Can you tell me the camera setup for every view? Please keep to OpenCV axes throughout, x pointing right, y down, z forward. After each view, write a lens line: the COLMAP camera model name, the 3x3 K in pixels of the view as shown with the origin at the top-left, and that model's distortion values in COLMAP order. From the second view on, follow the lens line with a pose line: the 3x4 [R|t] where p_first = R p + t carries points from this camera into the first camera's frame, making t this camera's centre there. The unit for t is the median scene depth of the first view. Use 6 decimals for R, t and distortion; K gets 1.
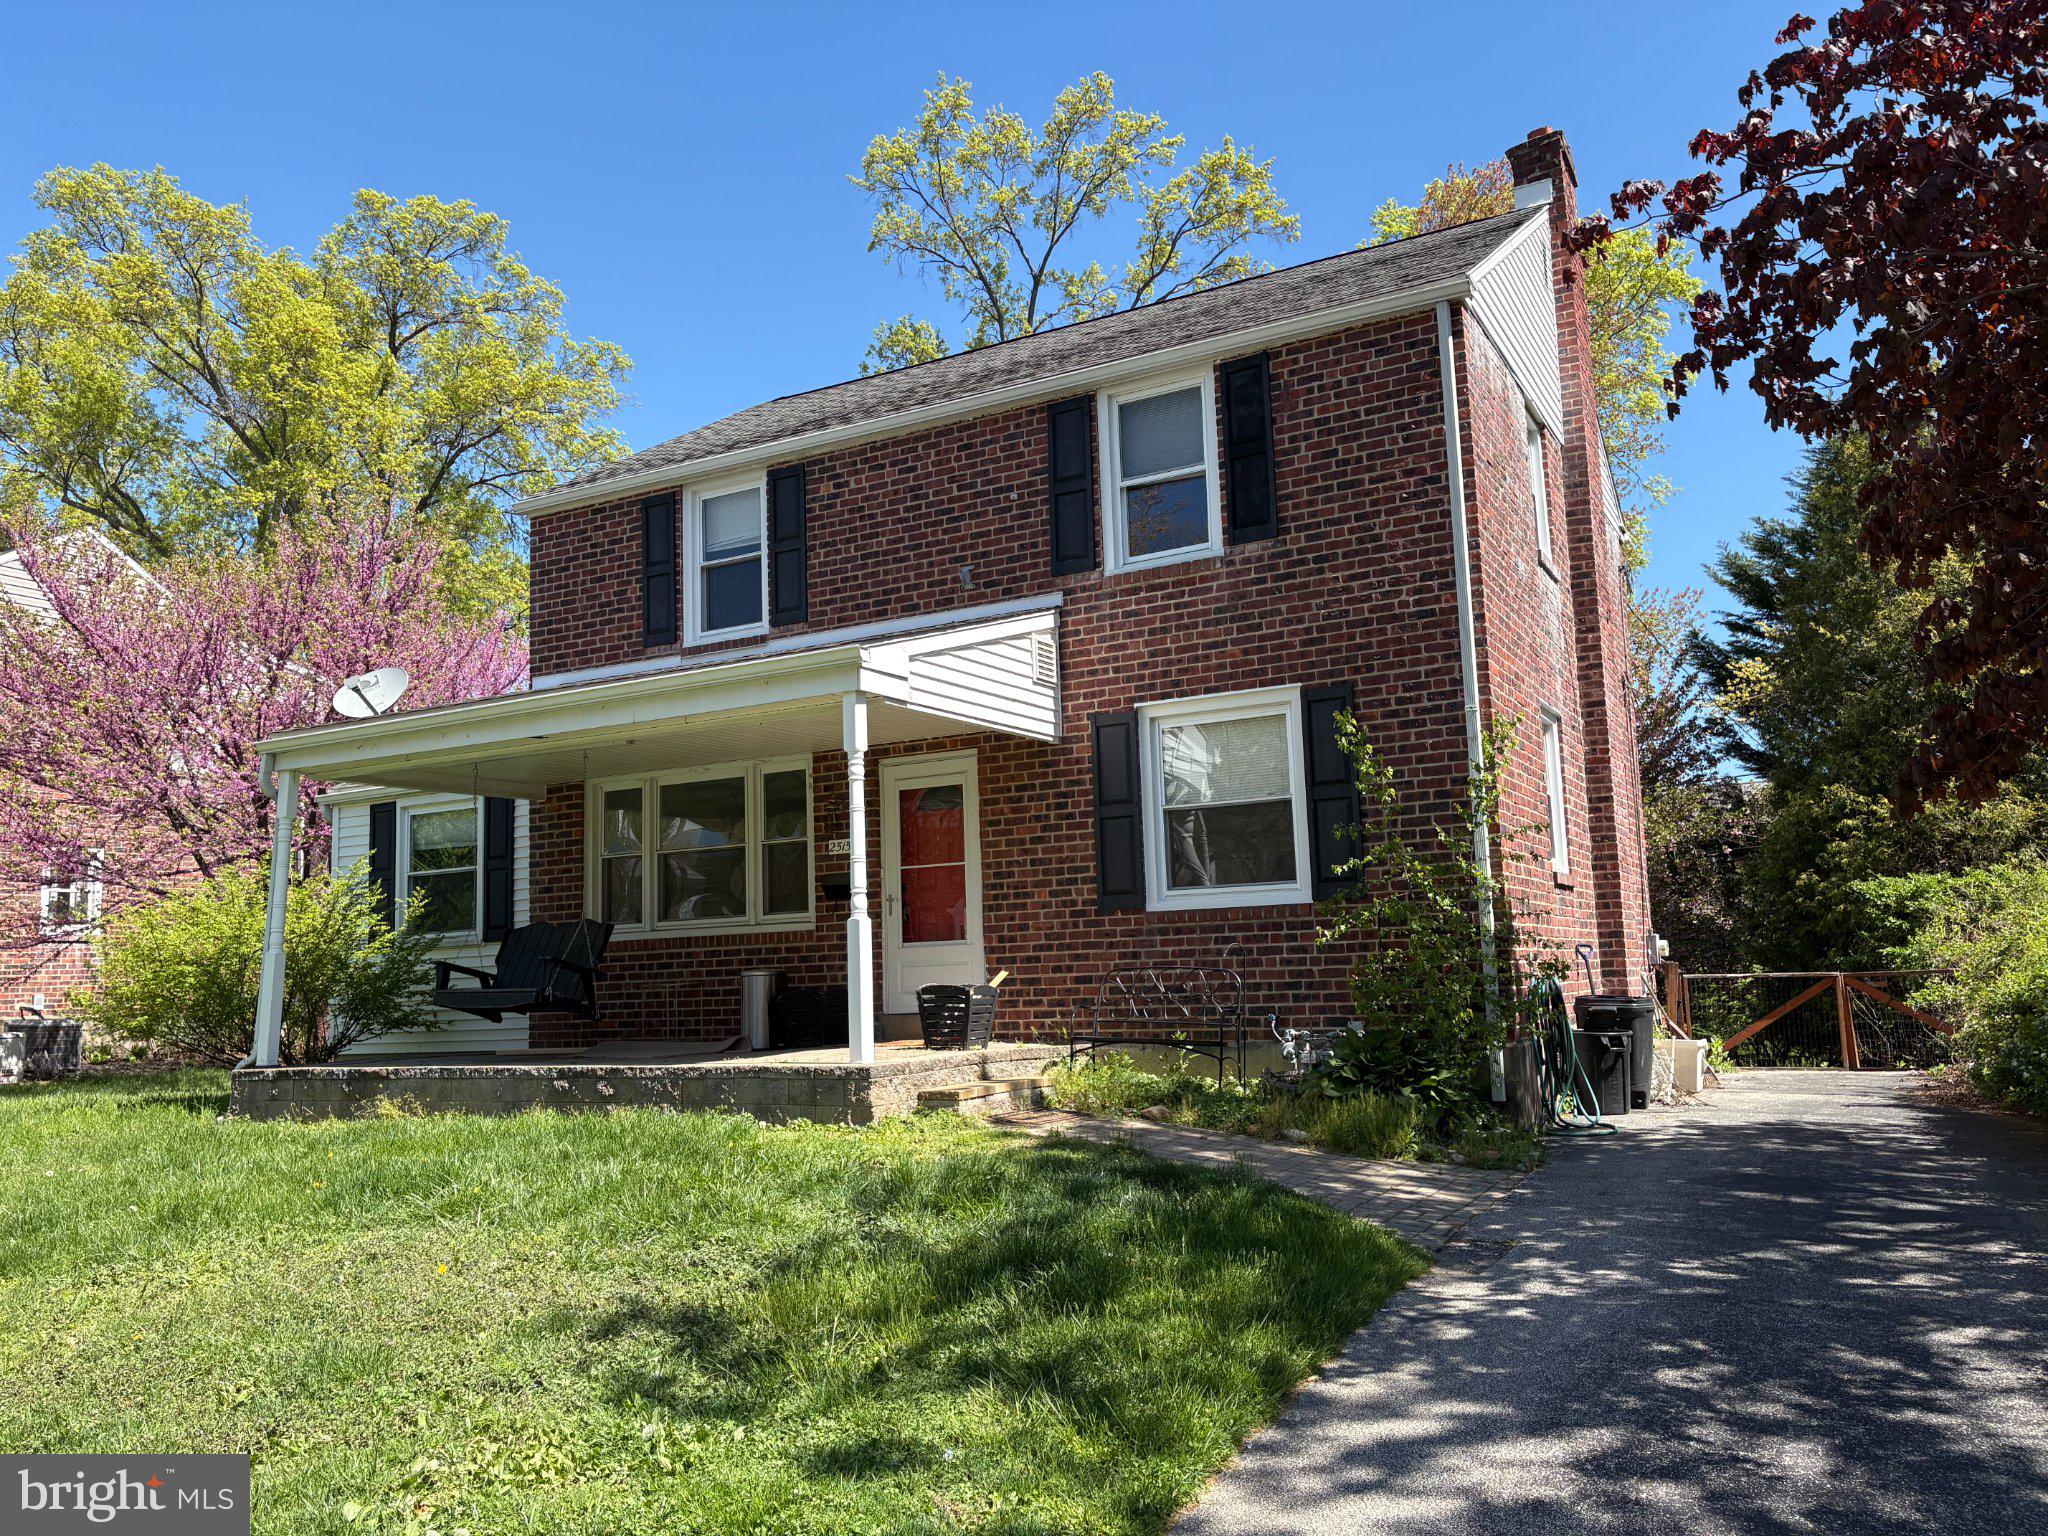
lens RADIAL K [[1532.6, 0, 1022.3], [0, 1532.6, 779.2], [0, 0, 1]] dist [0.184241, -0.552971]
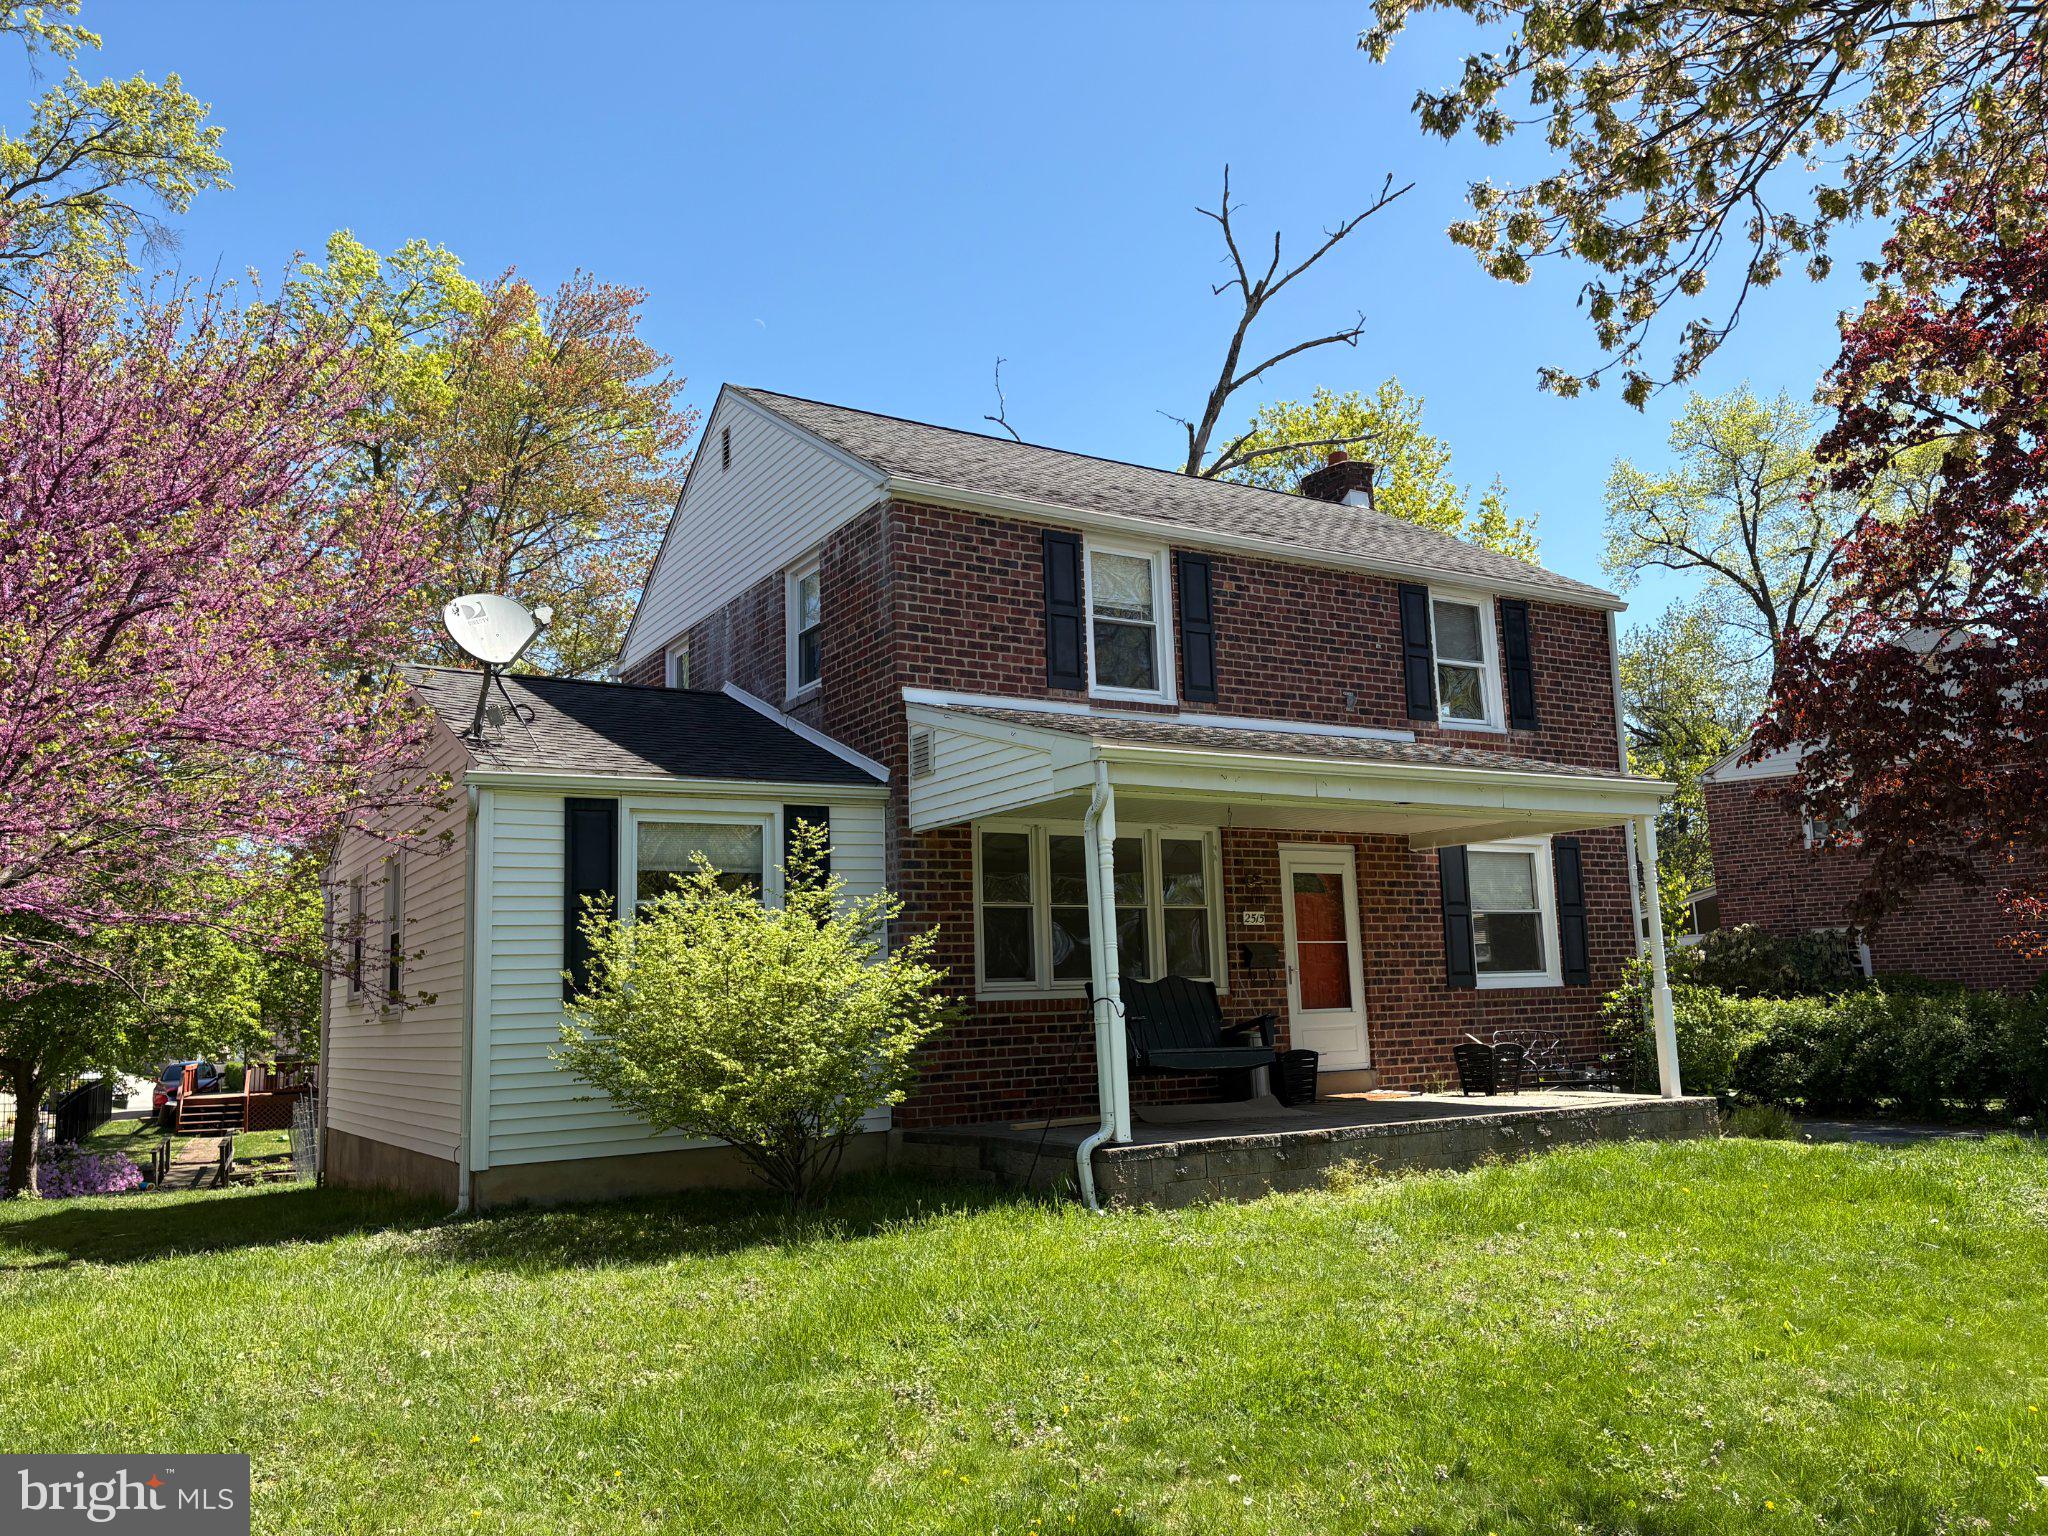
lens RADIAL K [[1538.5, 0, 1022.7], [0, 1538.5, 764.0], [0, 0, 1]] dist [0.070306, -0.083553]
pose [[0.502653, 0.153095, 0.850824, -1.227310], [-0.092511, 0.988068, -0.123137, 0.091415], [-0.859524, -0.016815, 0.510818, 0.633194]]
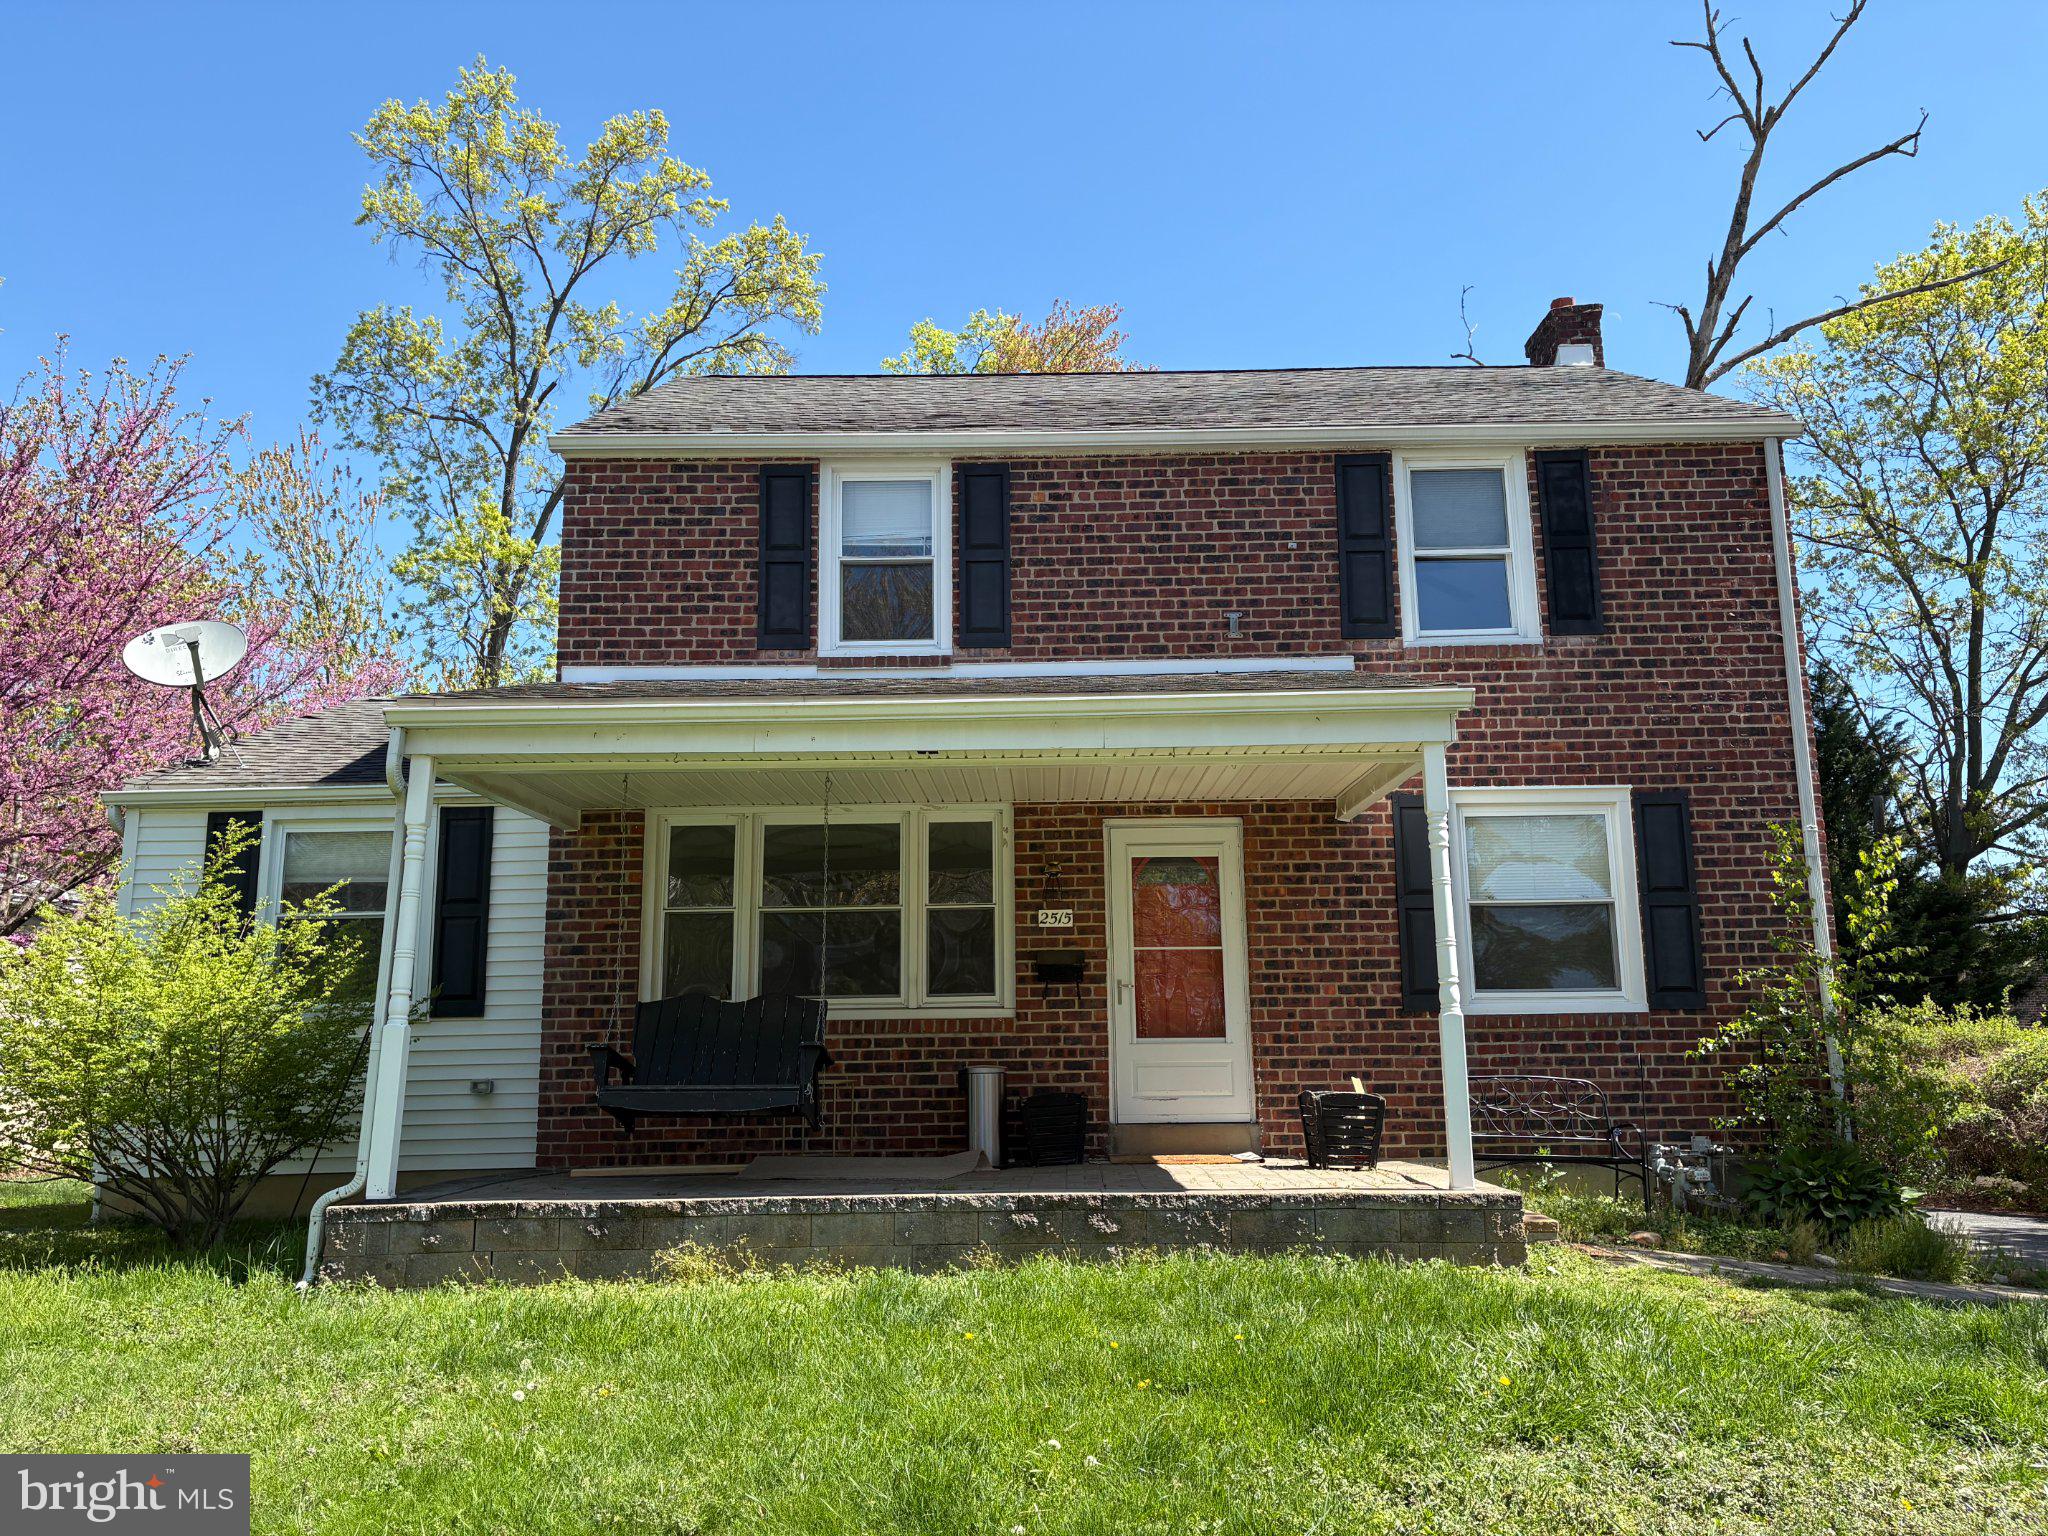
lens RADIAL K [[1538.5, 0, 1022.7], [0, 1538.5, 764.0], [0, 0, 1]] dist [0.070306, -0.083553]
pose [[0.879968, 0.110810, 0.461928, -0.569821], [-0.077330, 0.992857, -0.090858, 0.040445], [-0.468697, 0.044231, 0.882251, 0.288448]]
